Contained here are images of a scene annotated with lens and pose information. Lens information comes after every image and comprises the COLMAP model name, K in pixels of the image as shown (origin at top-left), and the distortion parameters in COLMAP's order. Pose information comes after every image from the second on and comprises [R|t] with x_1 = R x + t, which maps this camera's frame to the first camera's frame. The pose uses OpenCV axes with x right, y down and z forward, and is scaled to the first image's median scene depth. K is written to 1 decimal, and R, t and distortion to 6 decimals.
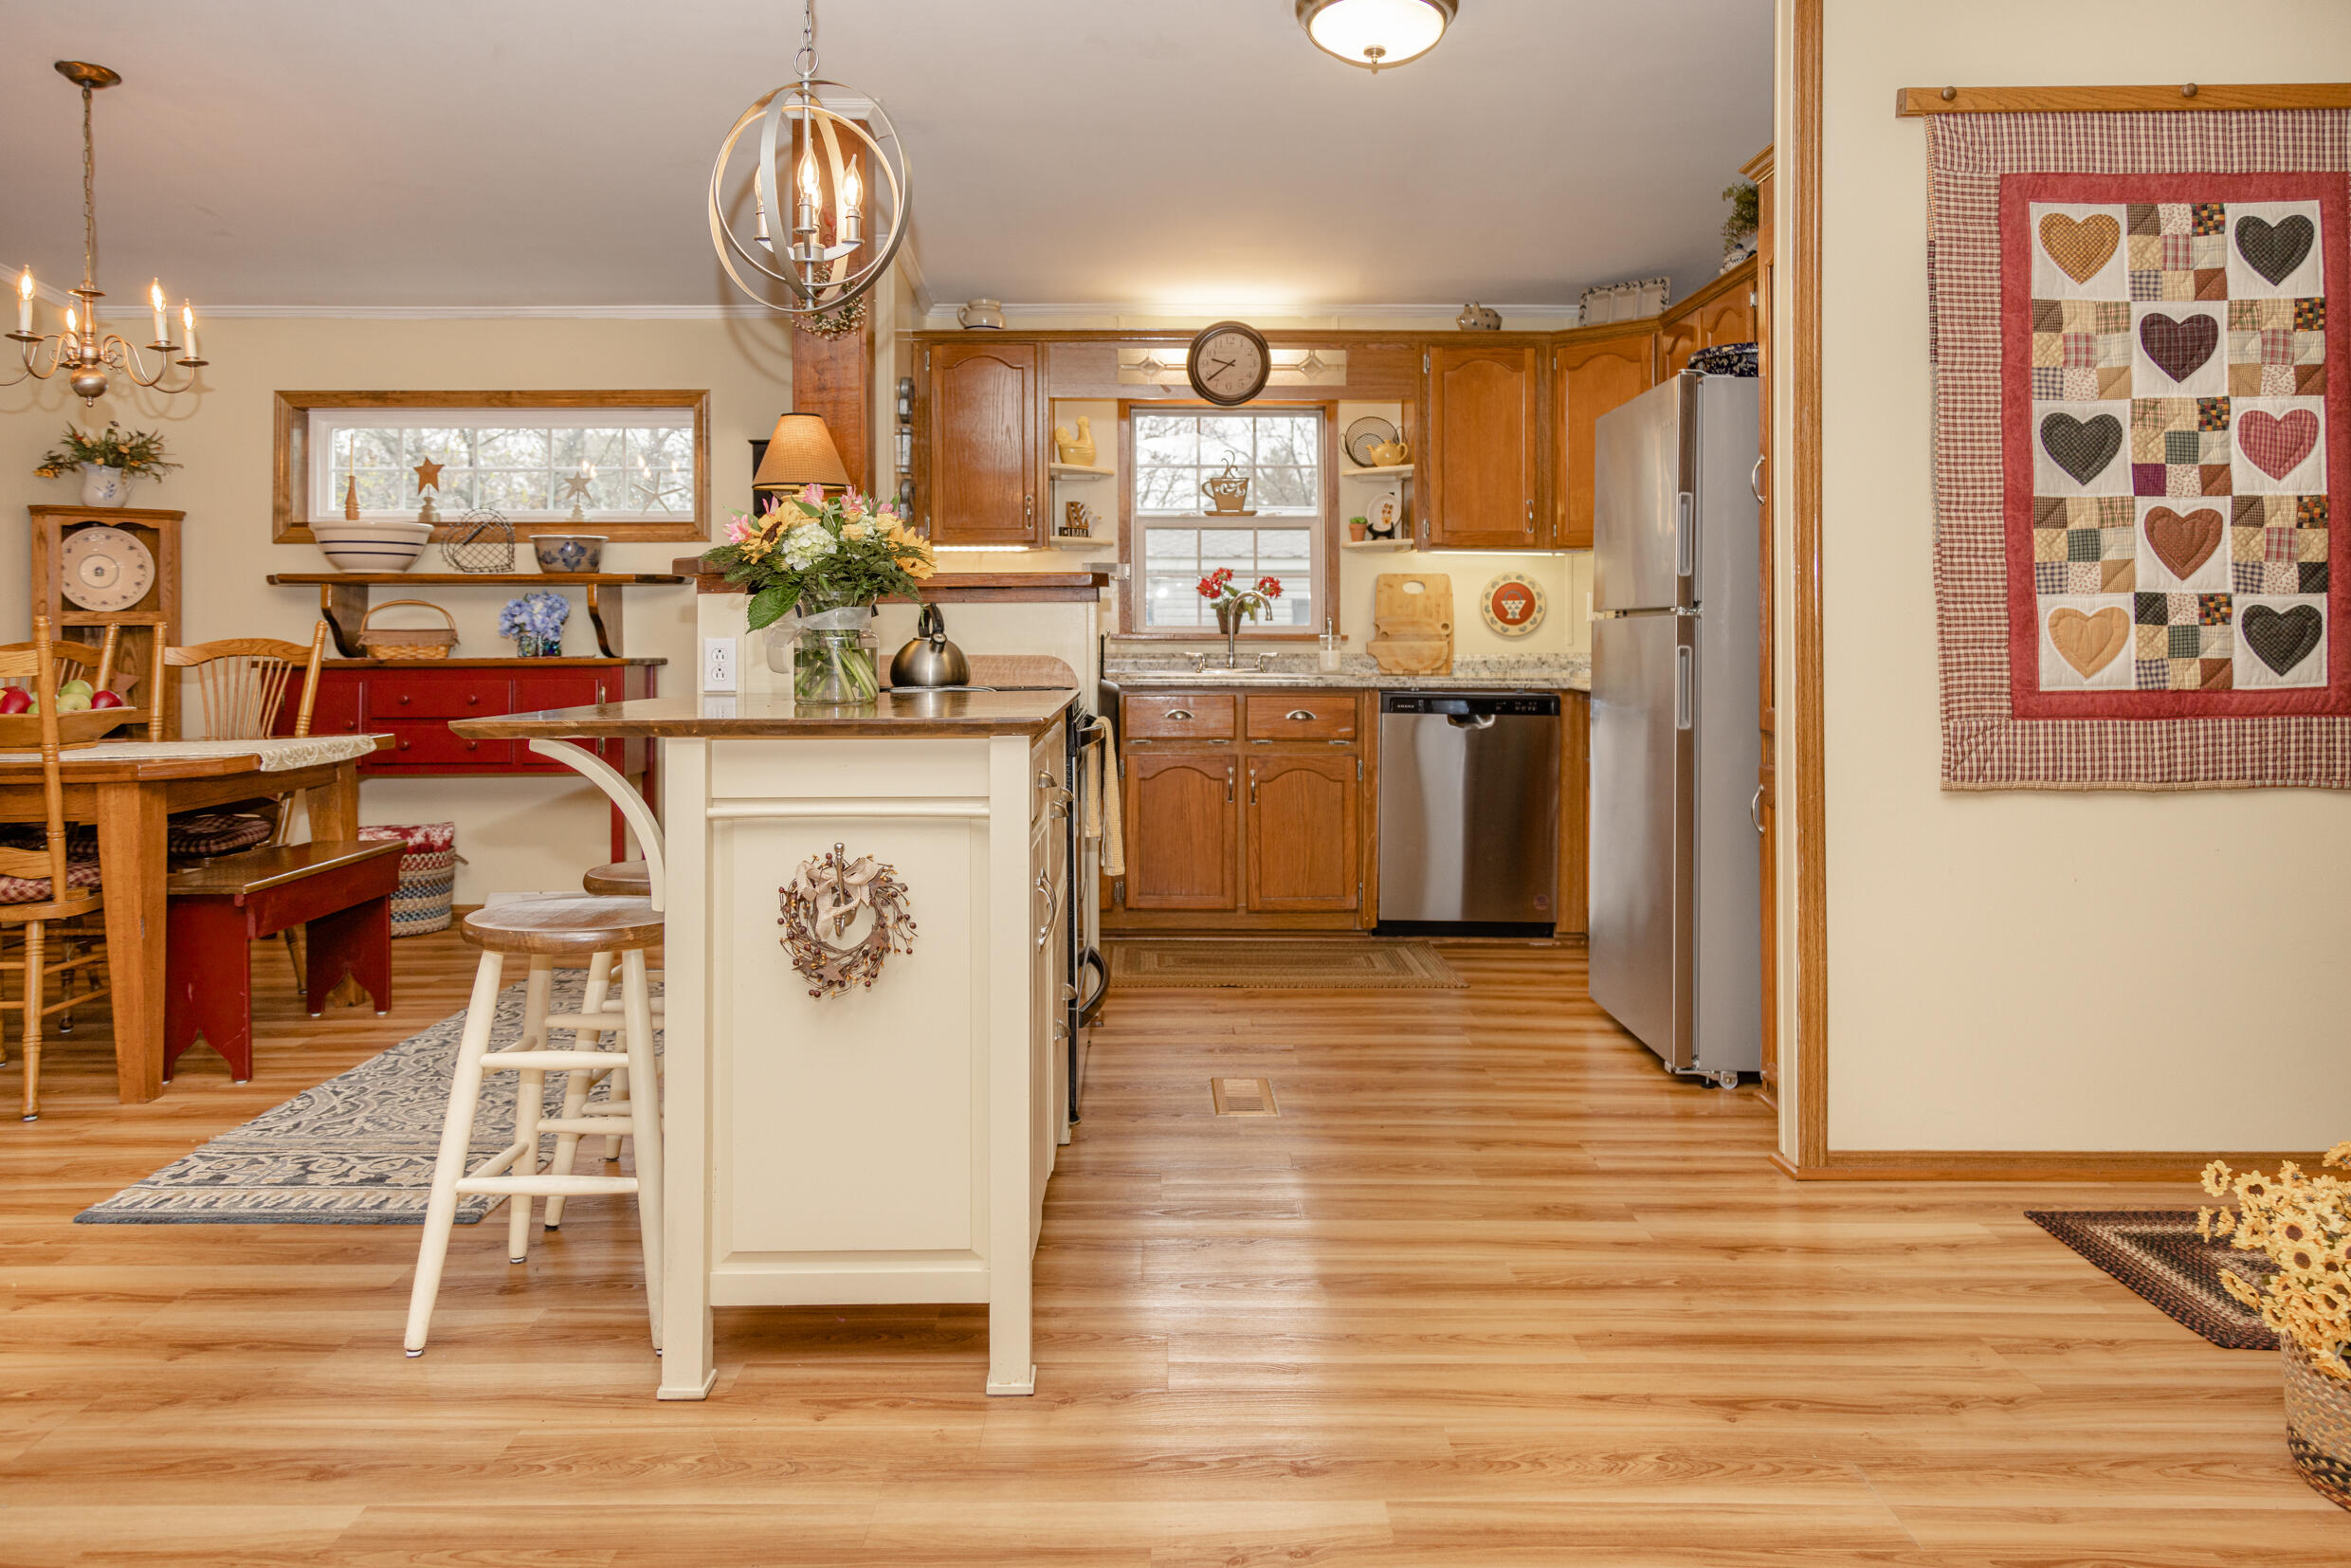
lens RADIAL K [[1641.0, 0, 1175.5], [0, 1641.0, 784.0], [0, 0, 1]] dist [0.008660, 0.005385]
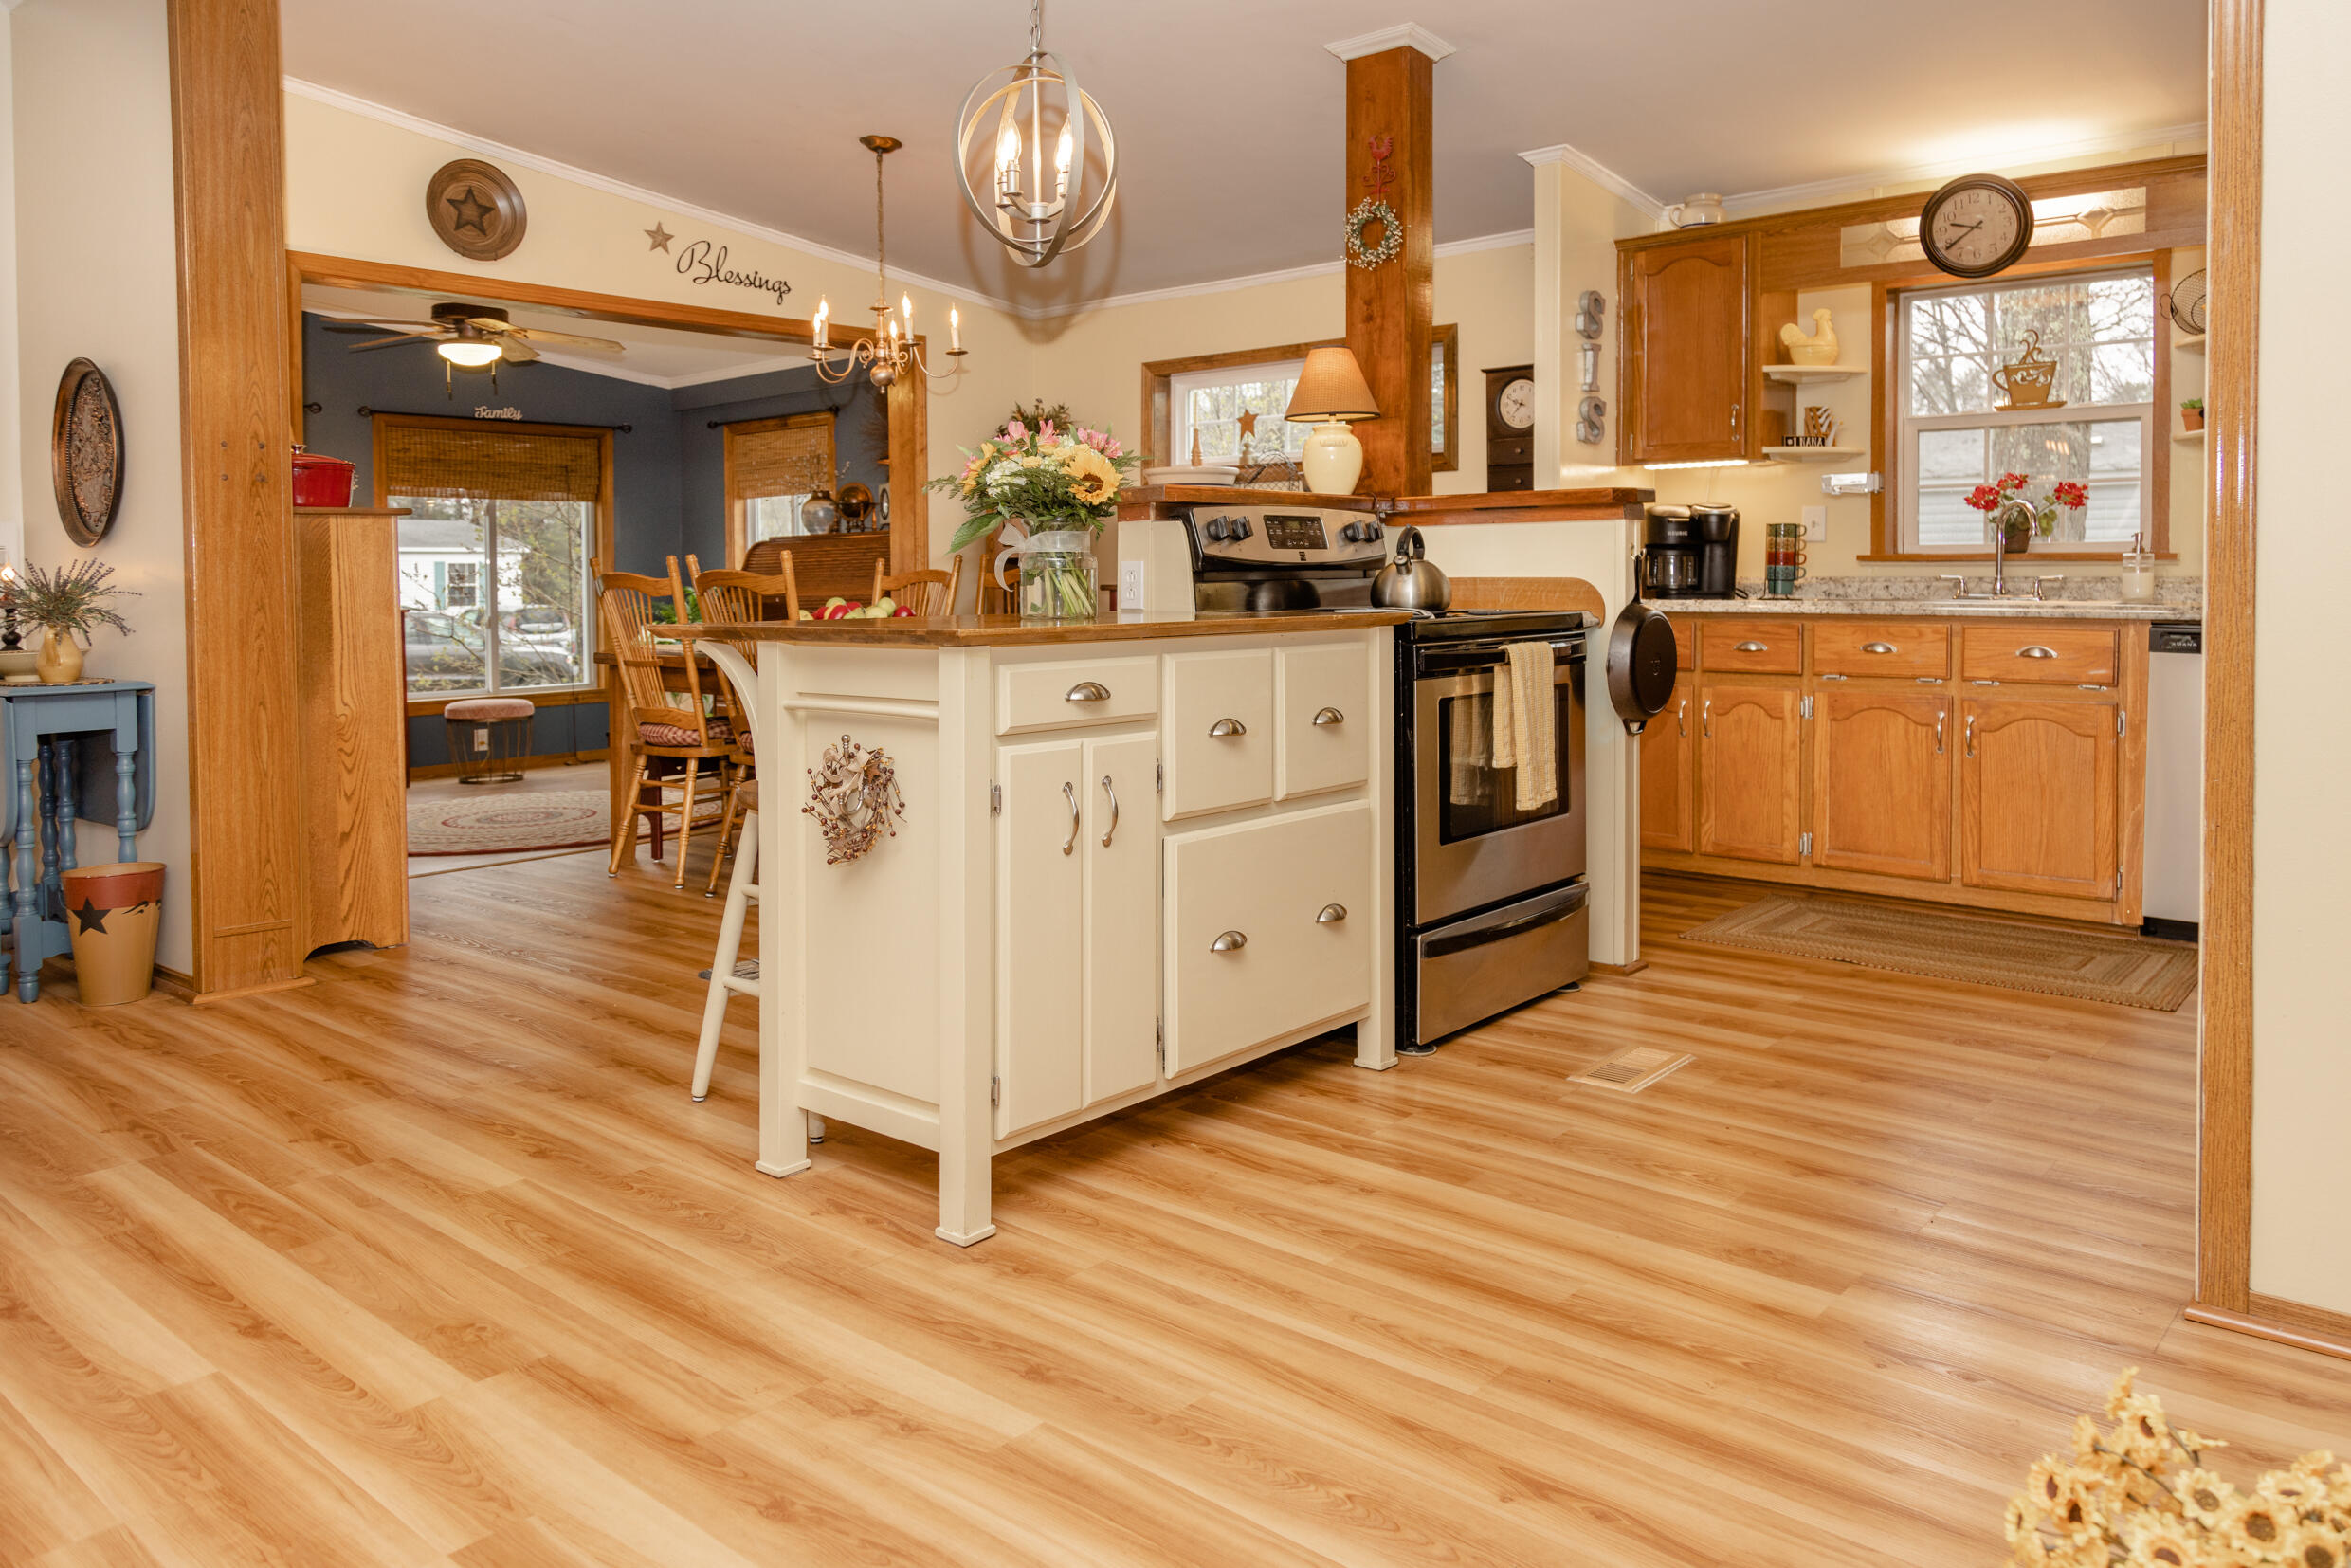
lens RADIAL K [[1621.7, 0, 1175.2], [0, 1621.7, 754.1], [0, 0, 1]] dist [0.012787, 0.001825]
pose [[0.755534, 0.068914, -0.651475, 0.283267], [-0.052375, 0.997623, 0.044790, -0.005087], [0.653013, 0.000281, 0.757347, 0.109095]]
